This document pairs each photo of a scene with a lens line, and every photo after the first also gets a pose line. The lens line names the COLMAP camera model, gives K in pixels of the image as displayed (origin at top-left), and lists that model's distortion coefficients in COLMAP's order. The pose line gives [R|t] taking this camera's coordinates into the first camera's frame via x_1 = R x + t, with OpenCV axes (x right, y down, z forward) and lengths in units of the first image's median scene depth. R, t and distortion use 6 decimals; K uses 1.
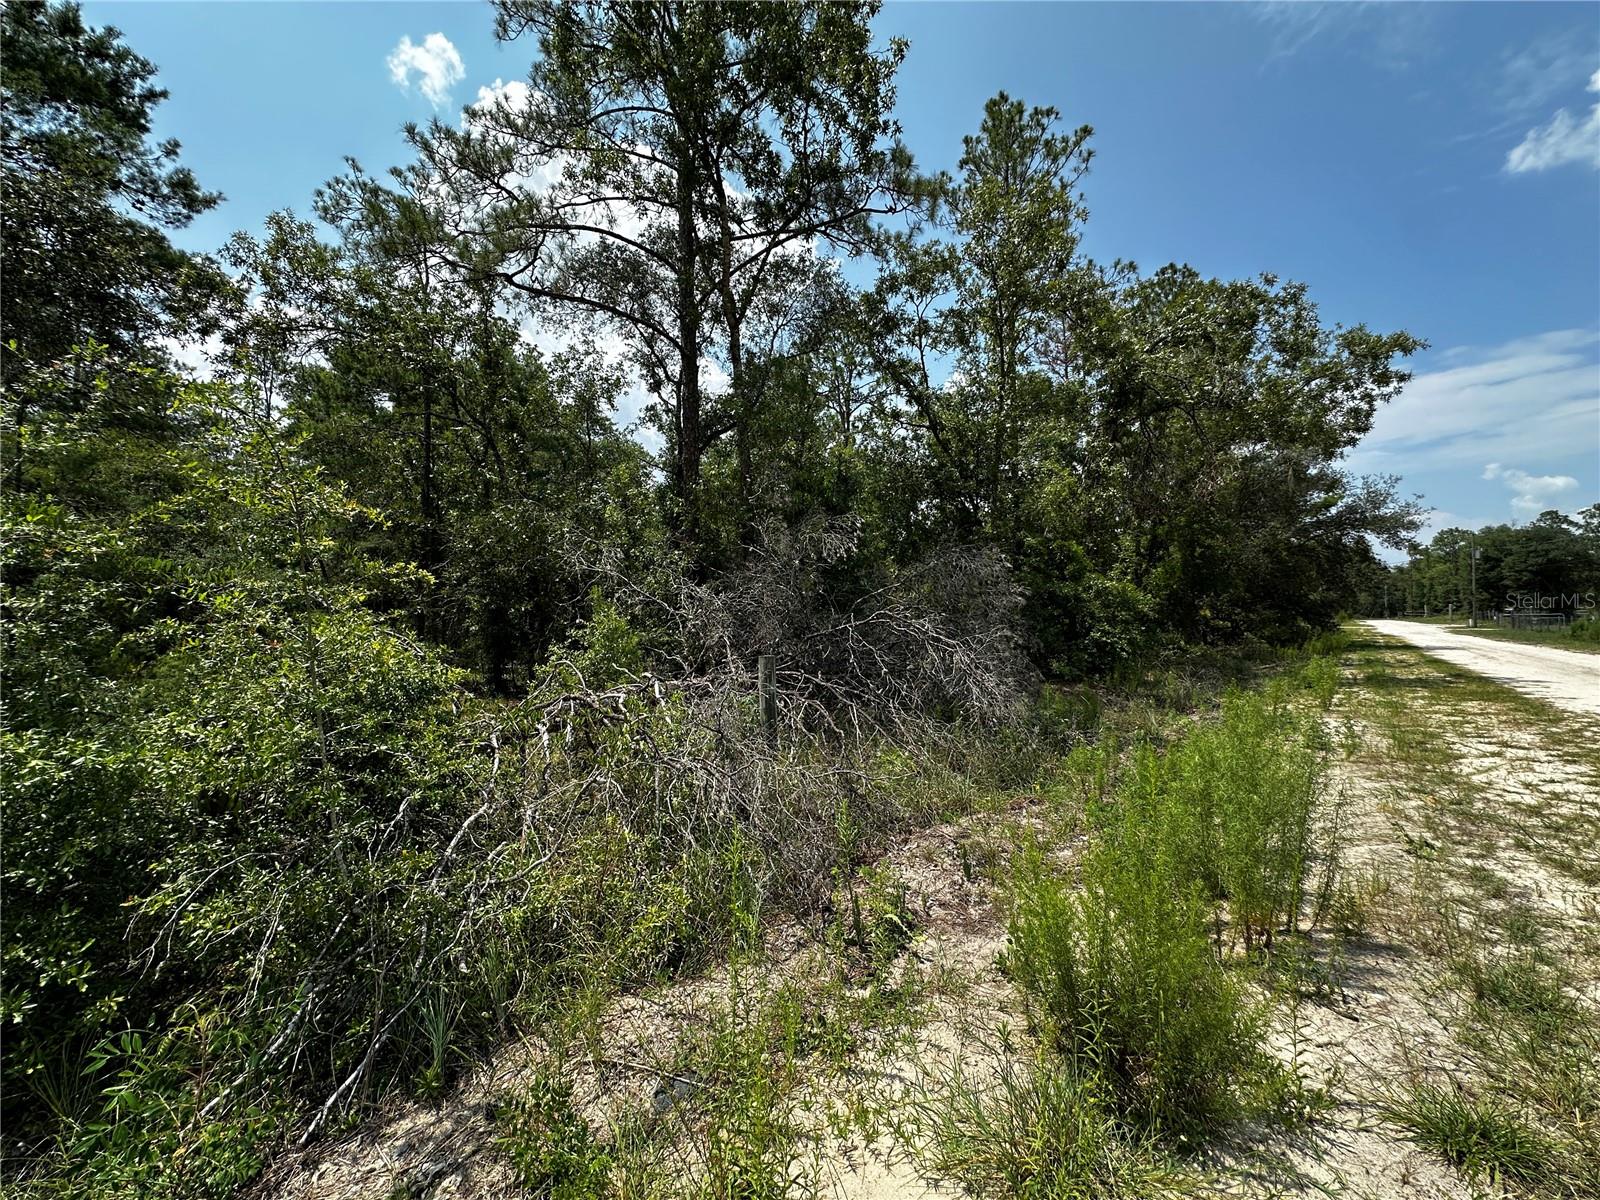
lens RADIAL K [[642.3, 0, 799.3], [0, 642.3, 579.6], [0, 0, 1]] dist [0.001607, 0.000045]
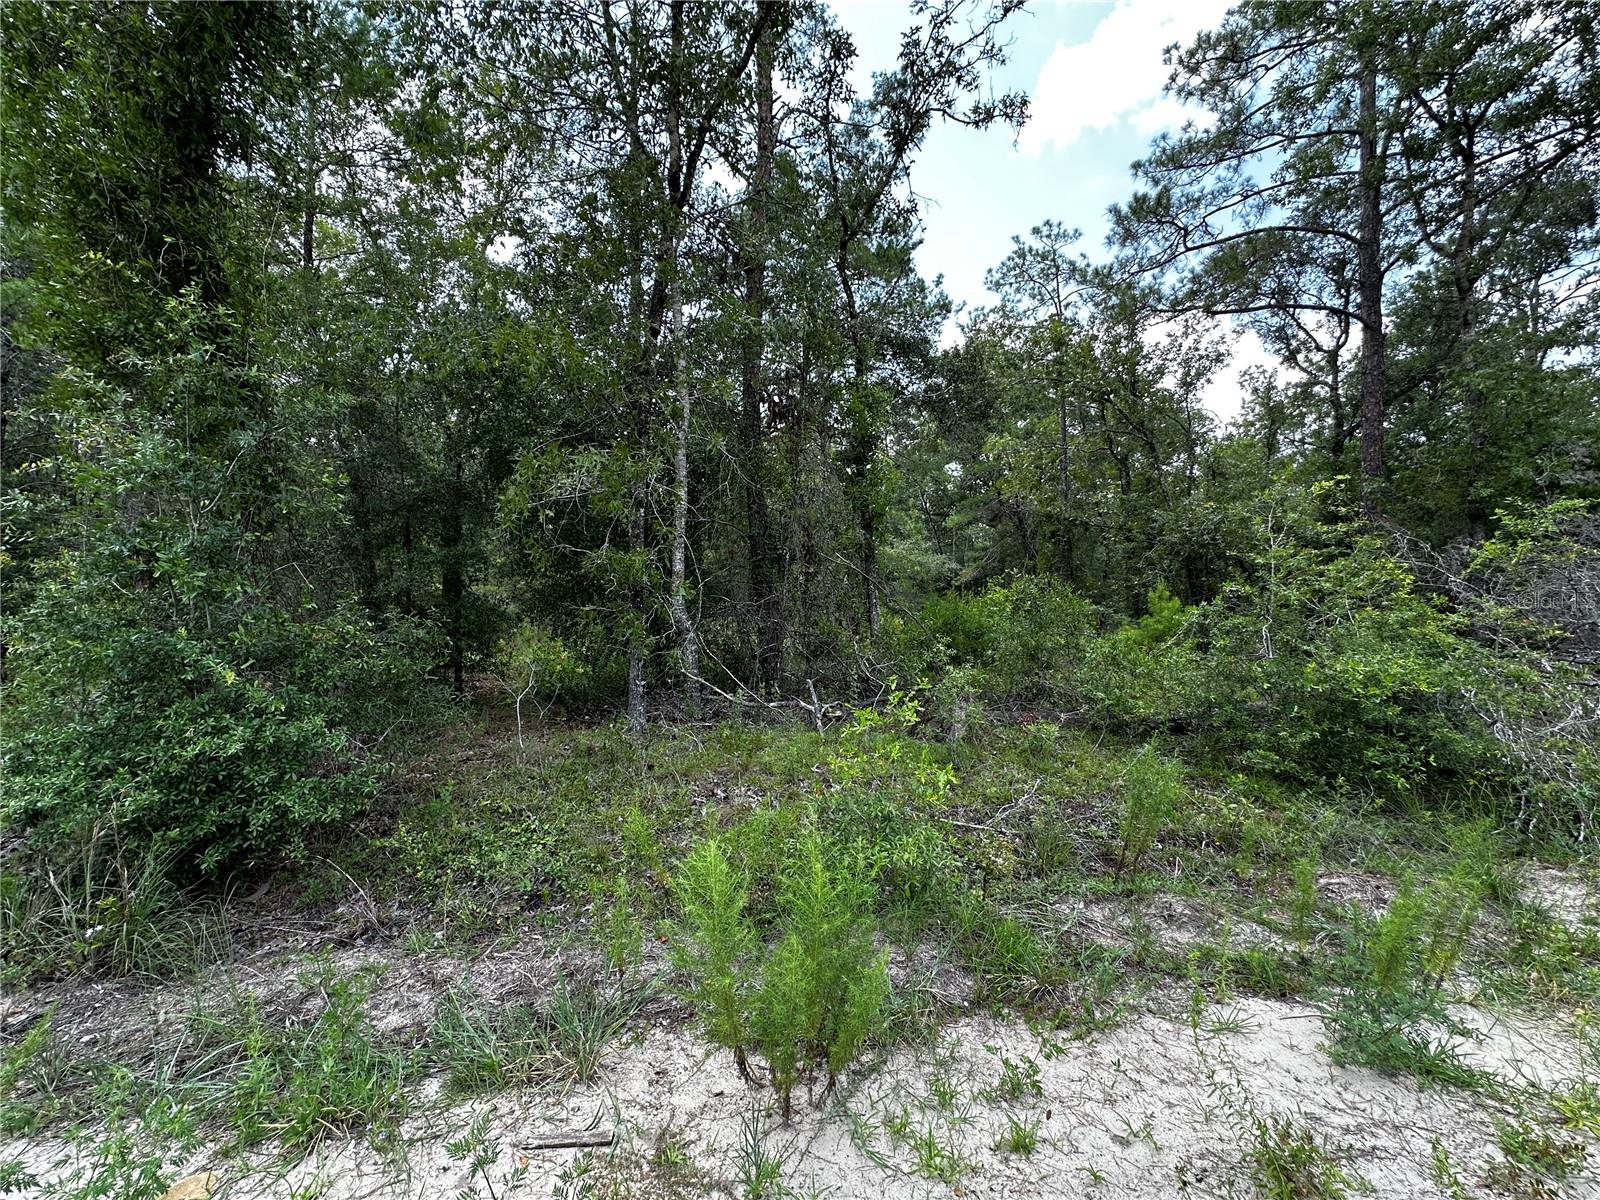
lens RADIAL K [[635.9, 0, 797.3], [0, 635.9, 596.7], [0, 0, 1]] dist [-0.001432, -0.000029]
pose [[0.750775, 0.016106, -0.660361, -0.139865], [0.030075, 0.997833, 0.058529, -0.019874], [0.659873, -0.063803, 0.748664, -0.233531]]
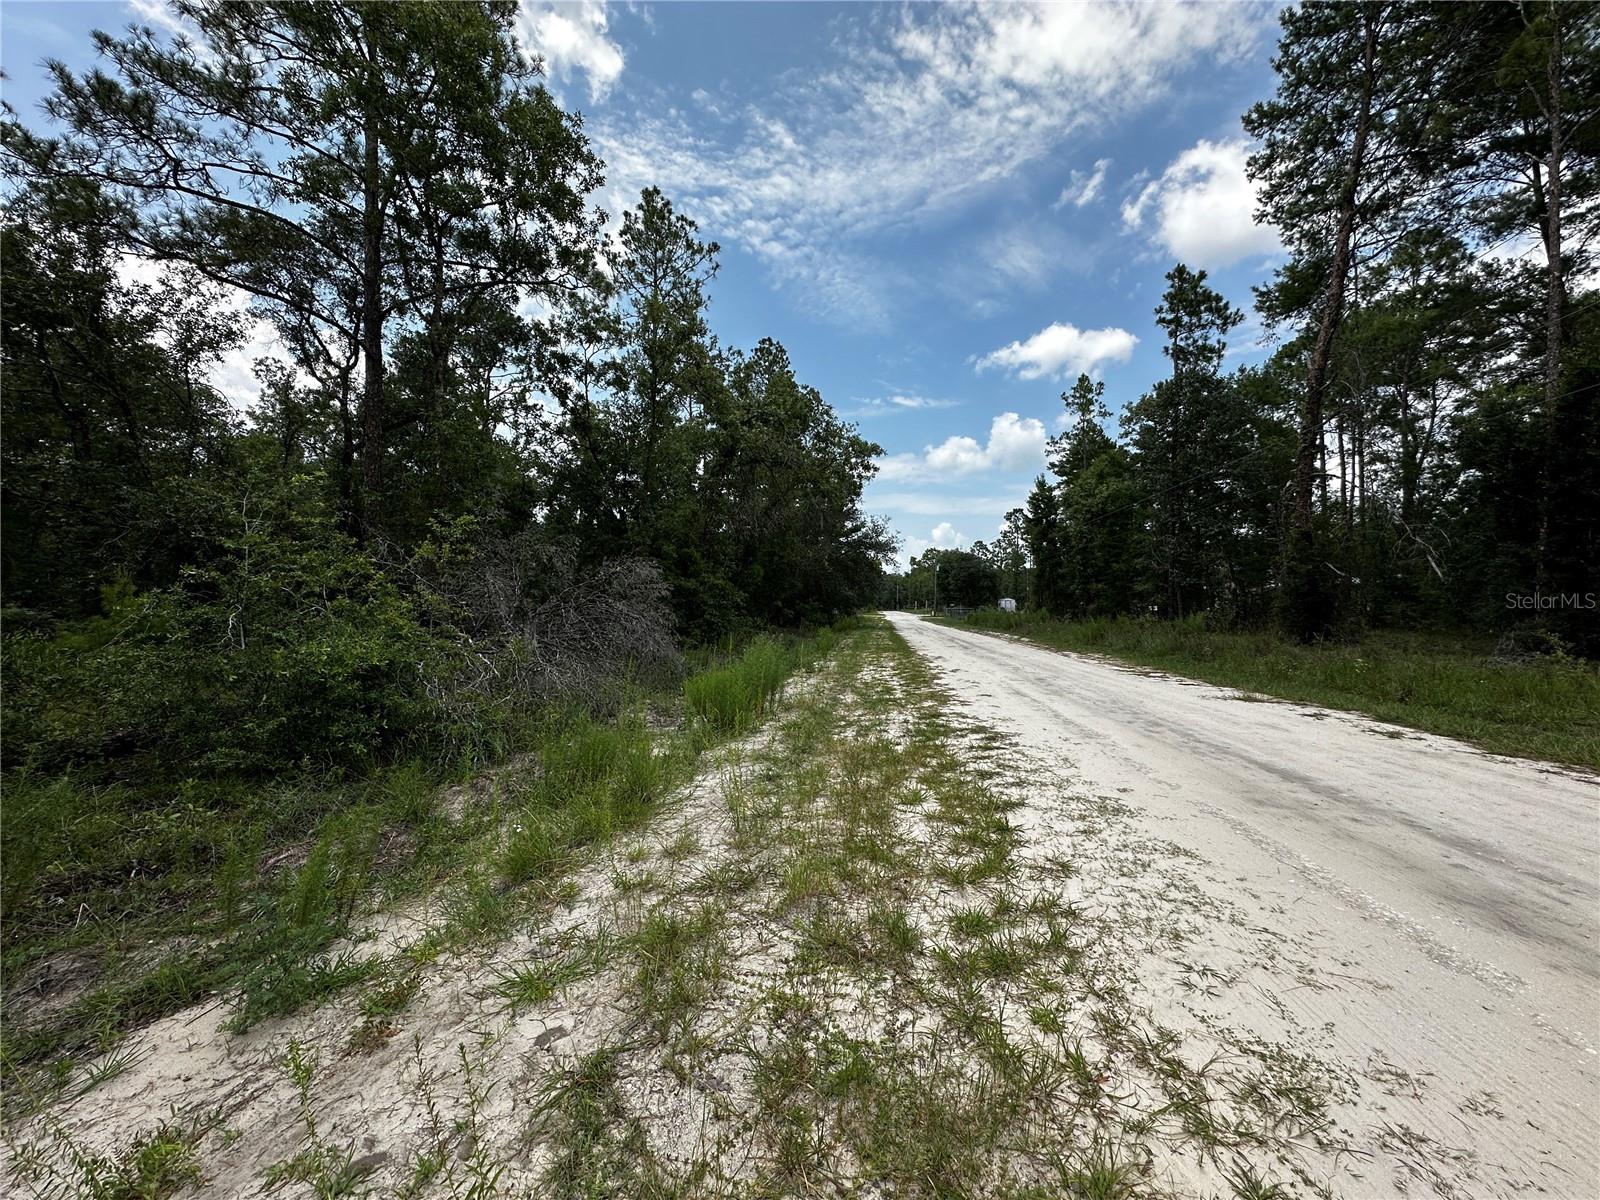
lens RADIAL K [[635.9, 0, 797.3], [0, 635.9, 596.7], [0, 0, 1]] dist [-0.001432, -0.000029]
pose [[0.836696, 0.021381, 0.547250, -0.116632], [-0.045650, 0.998483, 0.030783, -0.009126], [-0.545762, -0.050738, 0.836403, -0.232332]]
